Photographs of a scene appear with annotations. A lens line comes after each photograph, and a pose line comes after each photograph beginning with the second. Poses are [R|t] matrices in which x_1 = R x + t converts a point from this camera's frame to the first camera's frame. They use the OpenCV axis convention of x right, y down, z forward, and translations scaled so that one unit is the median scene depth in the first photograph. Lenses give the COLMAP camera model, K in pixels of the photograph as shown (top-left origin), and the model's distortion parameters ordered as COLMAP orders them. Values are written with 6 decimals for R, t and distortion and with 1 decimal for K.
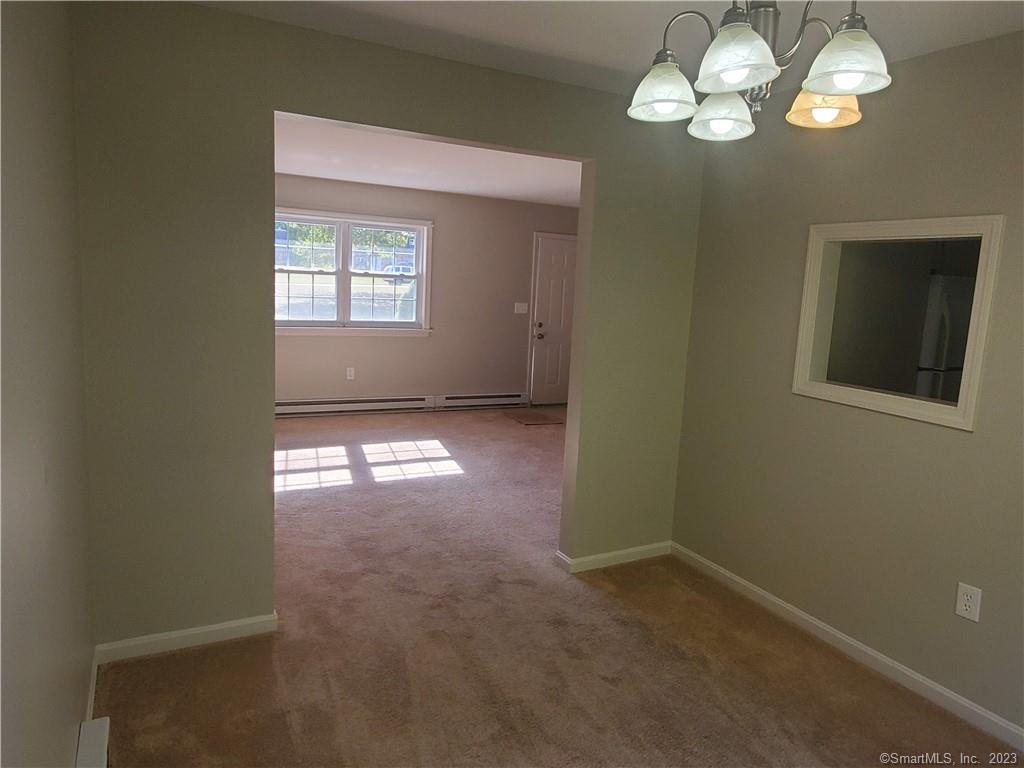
lens RADIAL K [[690.7, 0, 507.7], [0, 690.7, 380.4], [0, 0, 1]] dist [0.008432, -0.007788]
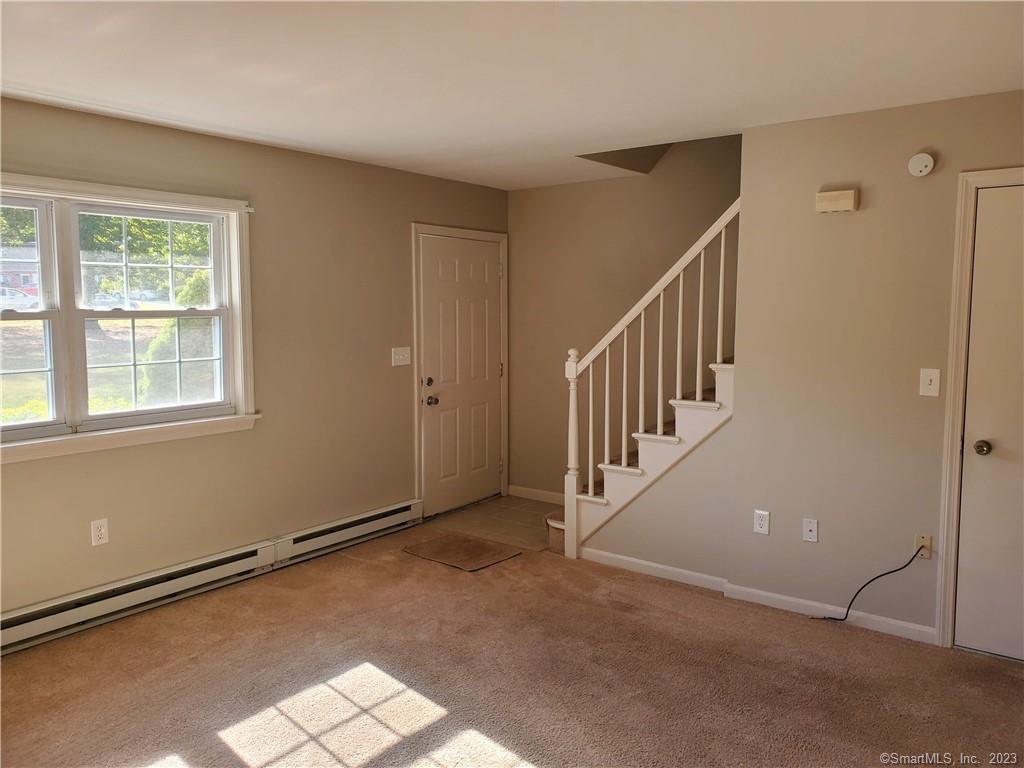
lens RADIAL K [[807.0, 0, 514.0], [0, 807.0, 380.4], [0, 0, 1]] dist [0.028295, 0.020164]
pose [[0.905824, -0.088329, 0.414344, -0.190278], [0.101621, 0.994772, -0.010099, -0.074781], [-0.411286, 0.051254, 0.910064, 0.389913]]
